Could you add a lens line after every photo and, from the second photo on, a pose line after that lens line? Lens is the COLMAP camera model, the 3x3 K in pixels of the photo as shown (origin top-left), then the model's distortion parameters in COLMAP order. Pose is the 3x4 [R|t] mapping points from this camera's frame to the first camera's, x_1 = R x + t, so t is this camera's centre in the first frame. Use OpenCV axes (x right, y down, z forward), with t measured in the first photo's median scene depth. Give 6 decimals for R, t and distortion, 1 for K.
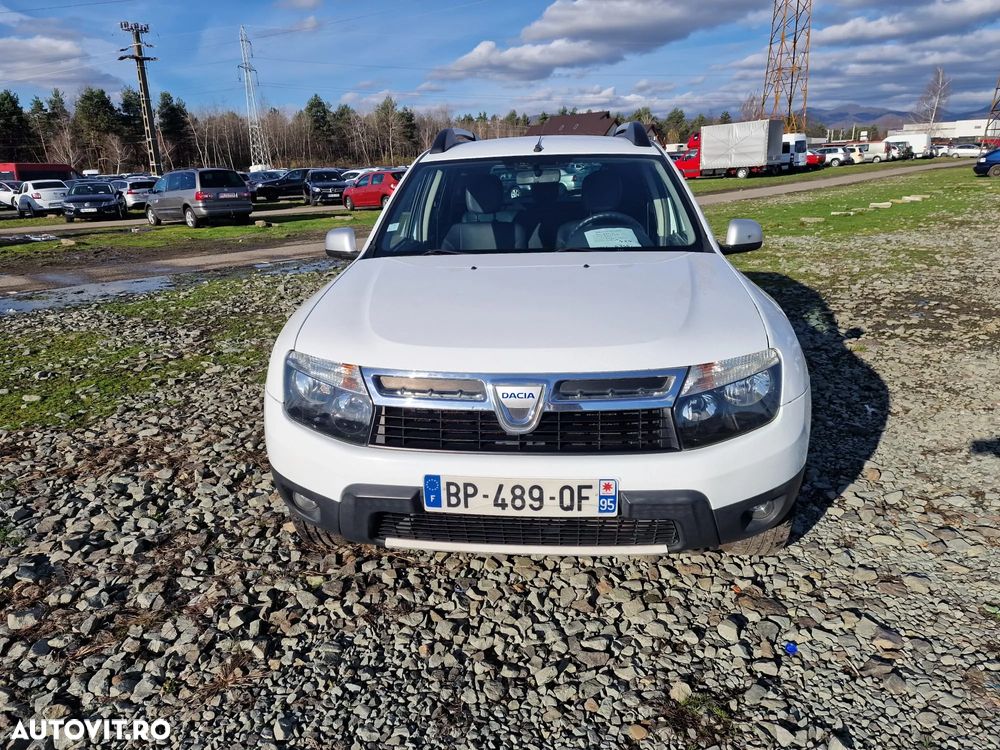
lens RADIAL K [[680.4, 0, 505.3], [0, 680.4, 359.9], [0, 0, 1]] dist [0.083518, -0.074566]
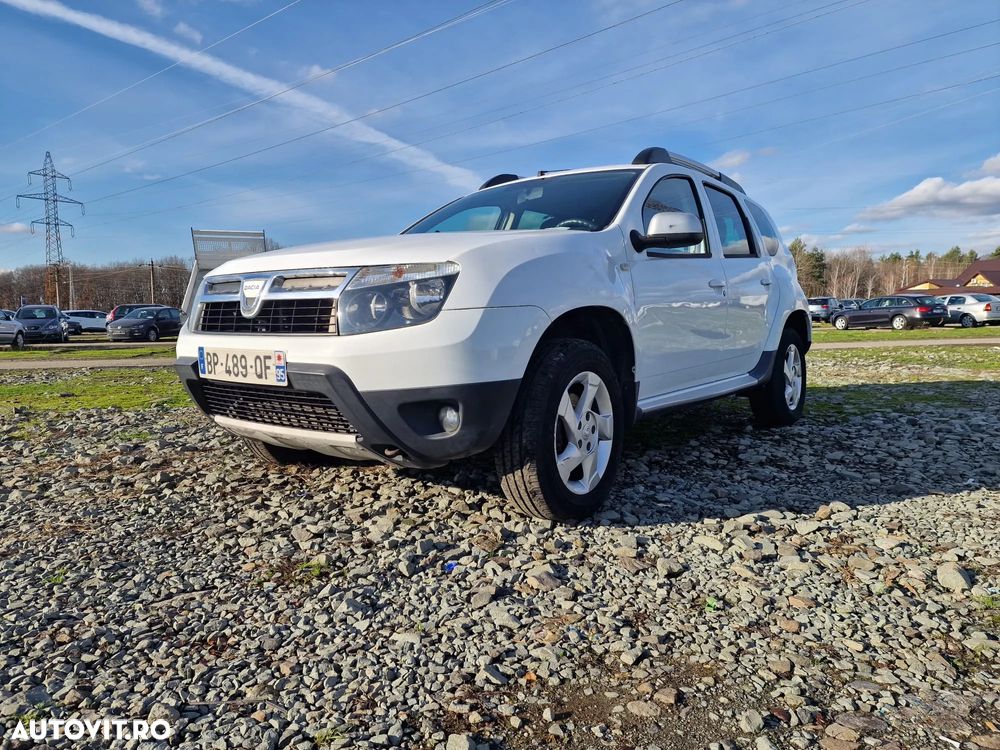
lens RADIAL K [[680.0, 0, 500.0], [0, 680.0, 375.0], [0, 0, 1]] dist [0.081874, -0.075973]
pose [[0.839992, 0.068626, -0.538241, 0.909081], [-0.162974, 0.978077, -0.129636, 0.249097], [0.517544, 0.196613, 0.832761, 0.167357]]
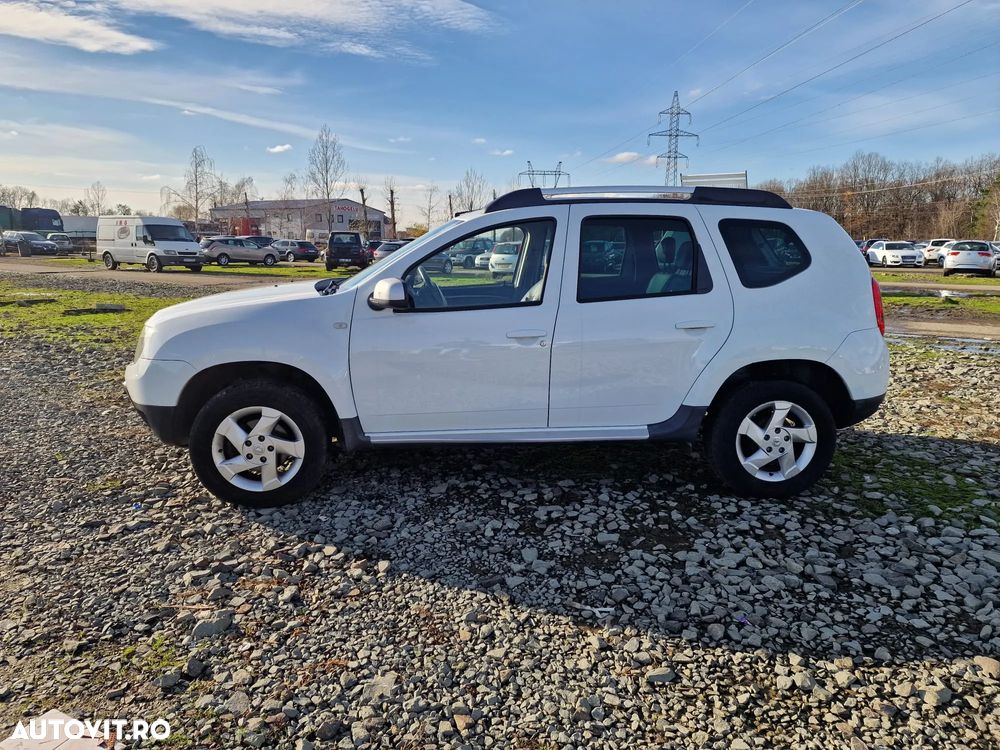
lens RADIAL K [[680.0, 0, 500.0], [0, 680.0, 375.0], [0, 0, 1]] dist [0.081874, -0.075973]
pose [[0.156308, 0.226263, -0.961443, 2.309617], [-0.278592, 0.943984, 0.176862, -0.621563], [0.947605, 0.240205, 0.210588, 1.706759]]
